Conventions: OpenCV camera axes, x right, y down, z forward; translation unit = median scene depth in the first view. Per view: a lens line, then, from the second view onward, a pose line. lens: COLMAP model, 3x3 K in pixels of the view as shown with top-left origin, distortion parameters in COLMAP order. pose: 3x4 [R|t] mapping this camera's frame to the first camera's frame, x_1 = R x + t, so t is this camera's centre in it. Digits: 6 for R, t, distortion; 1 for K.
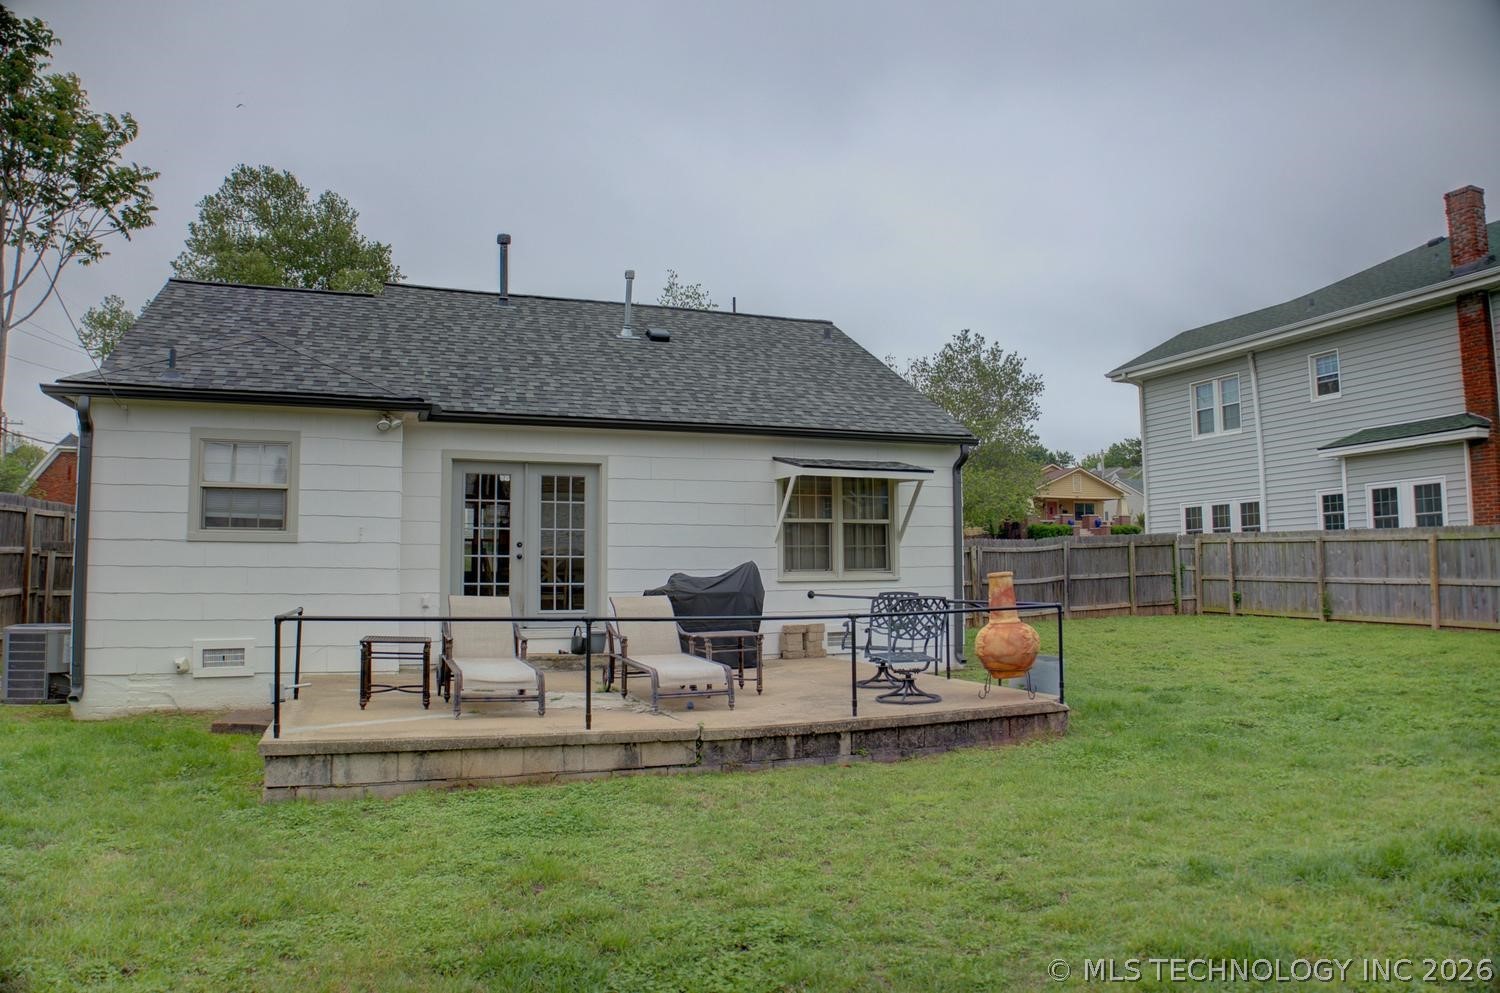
lens RADIAL K [[1024.0, 0, 762.2], [0, 1024.0, 445.0], [0, 0, 1]] dist [-0.134301, 0.050569]
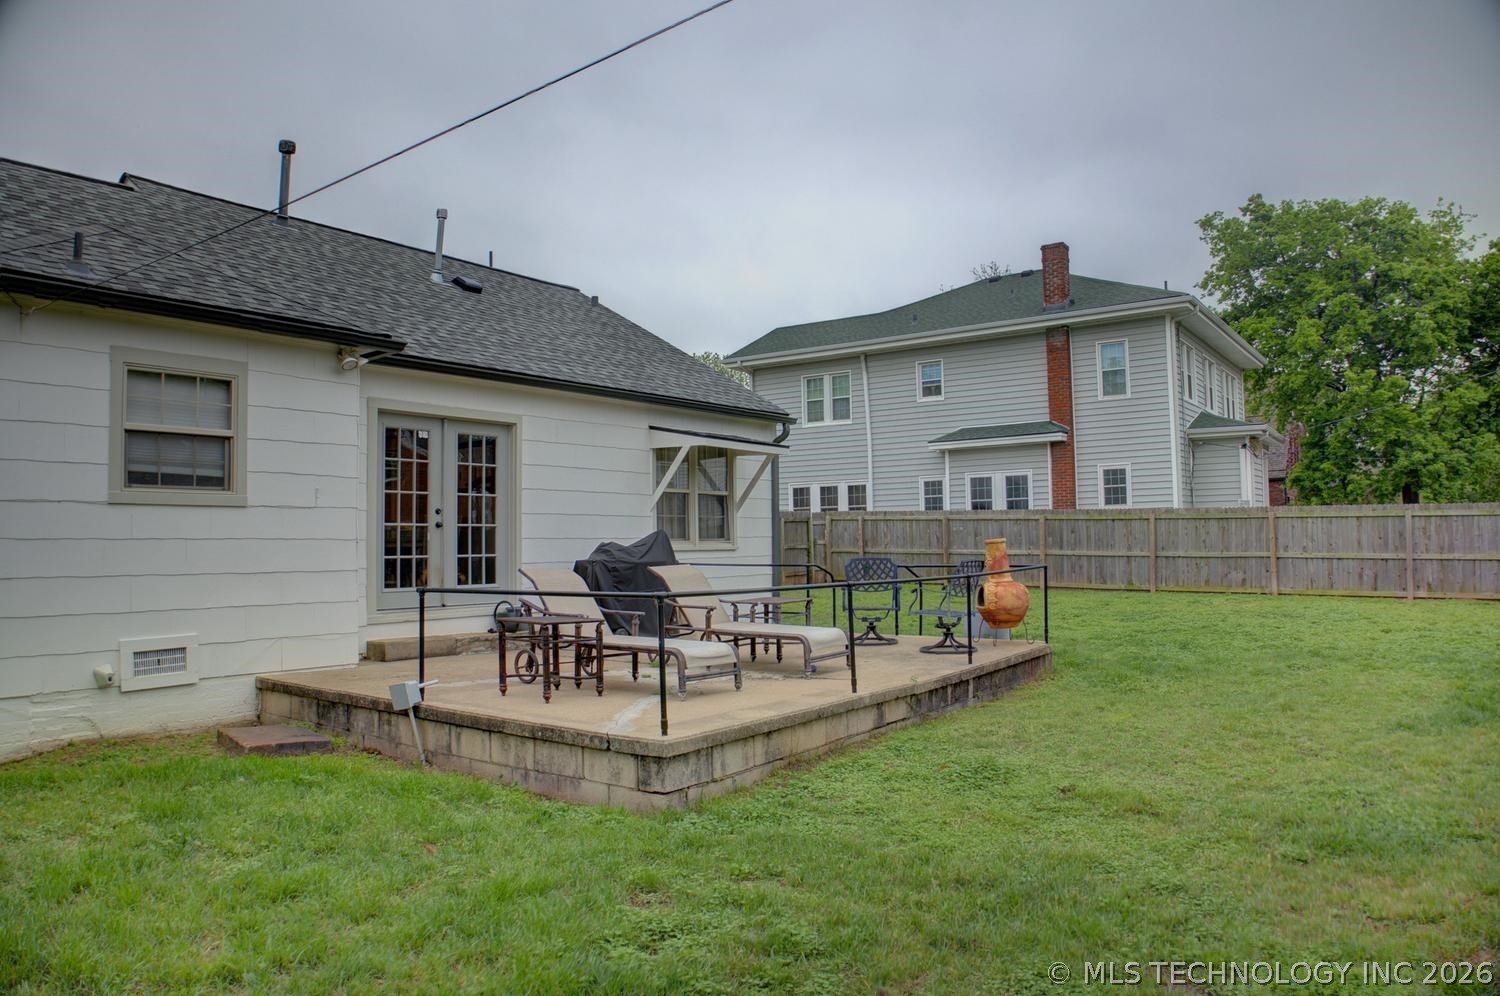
lens RADIAL K [[1024.0, 0, 763.6], [0, 1024.0, 467.1], [0, 0, 1]] dist [-0.134301, 0.050569]
pose [[0.841671, 0.034619, 0.538880, -0.428569], [-0.059444, 0.997818, 0.028743, 0.016558], [-0.536709, -0.056225, 0.841892, 0.107741]]
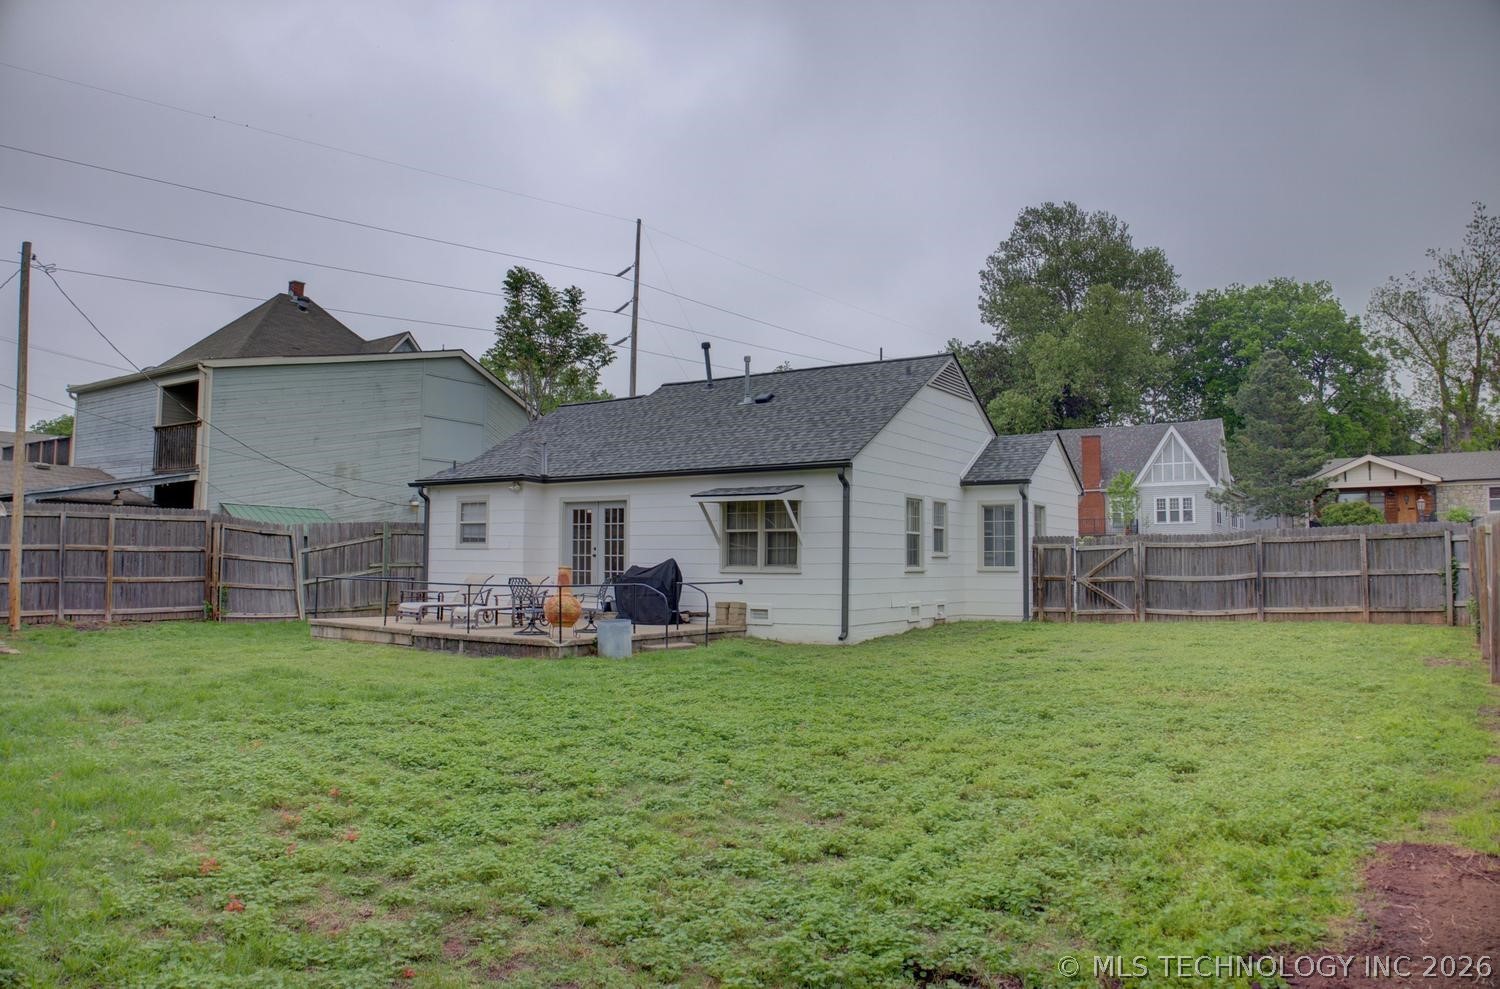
lens RADIAL K [[1044.9, 0, 729.5], [0, 1044.9, 448.6], [0, 0, 1]] dist [-0.124505, 0.037809]
pose [[0.554953, -0.080326, -0.827994, 1.276665], [0.092773, 0.995094, -0.034356, 0.008280], [0.826692, -0.057750, 0.559683, 0.169290]]
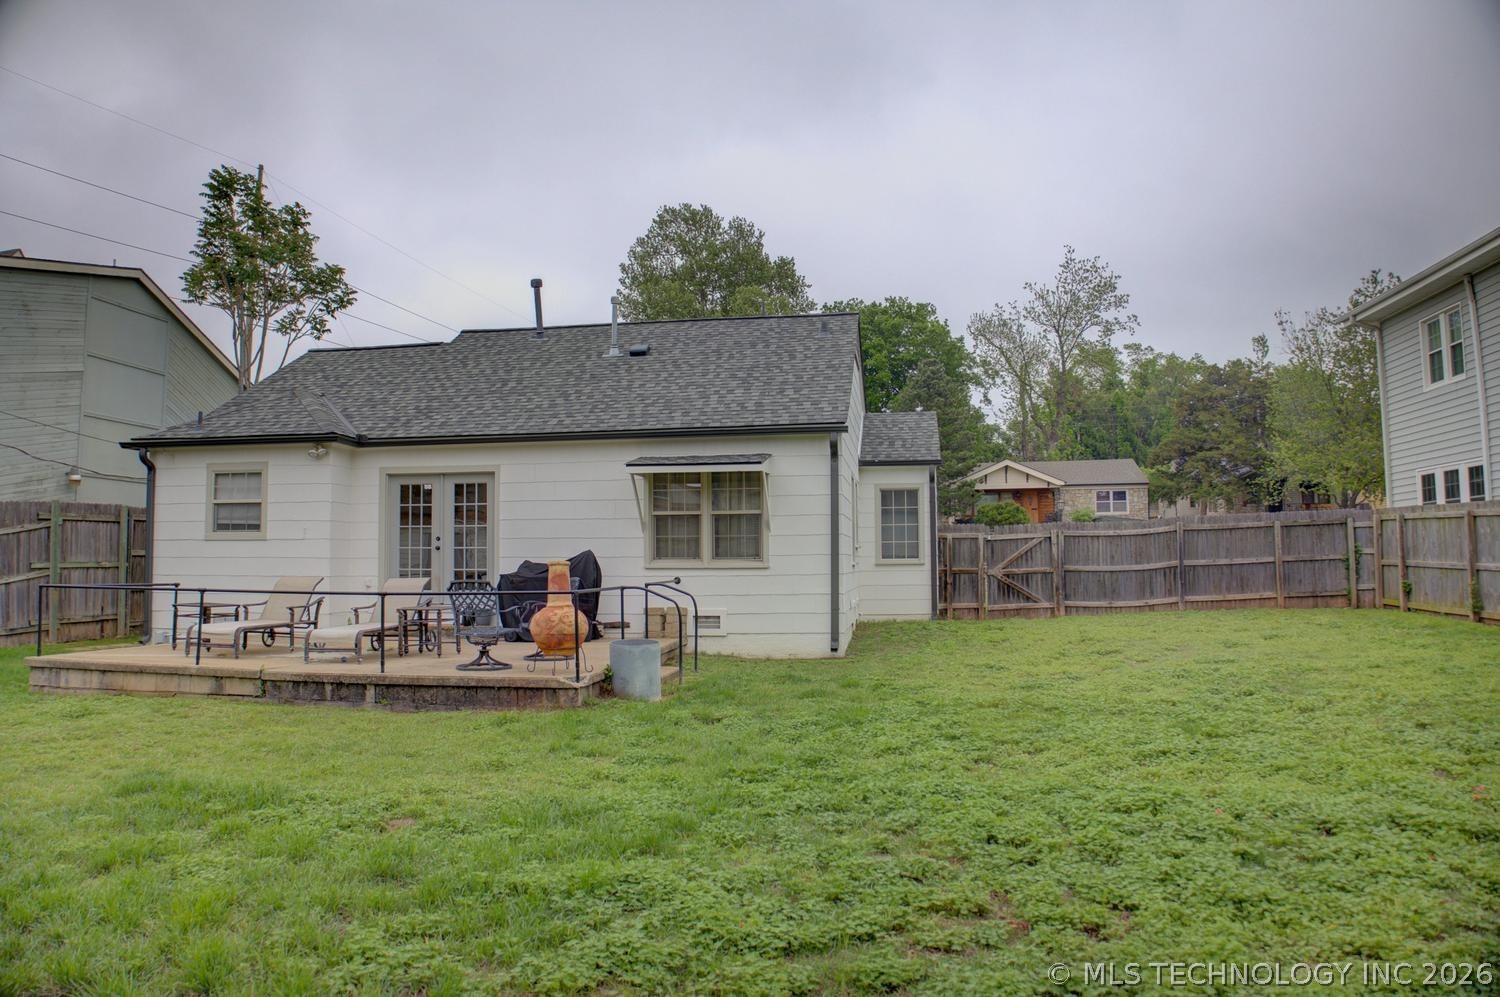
lens RADIAL K [[1024.0, 0, 745.7], [0, 1024.0, 451.3], [0, 0, 1]] dist [-0.134301, 0.050569]
pose [[0.863039, -0.055376, -0.502093, 0.668036], [0.065544, 0.997846, 0.002611, 0.009877], [0.500867, -0.035162, 0.864810, 0.091056]]
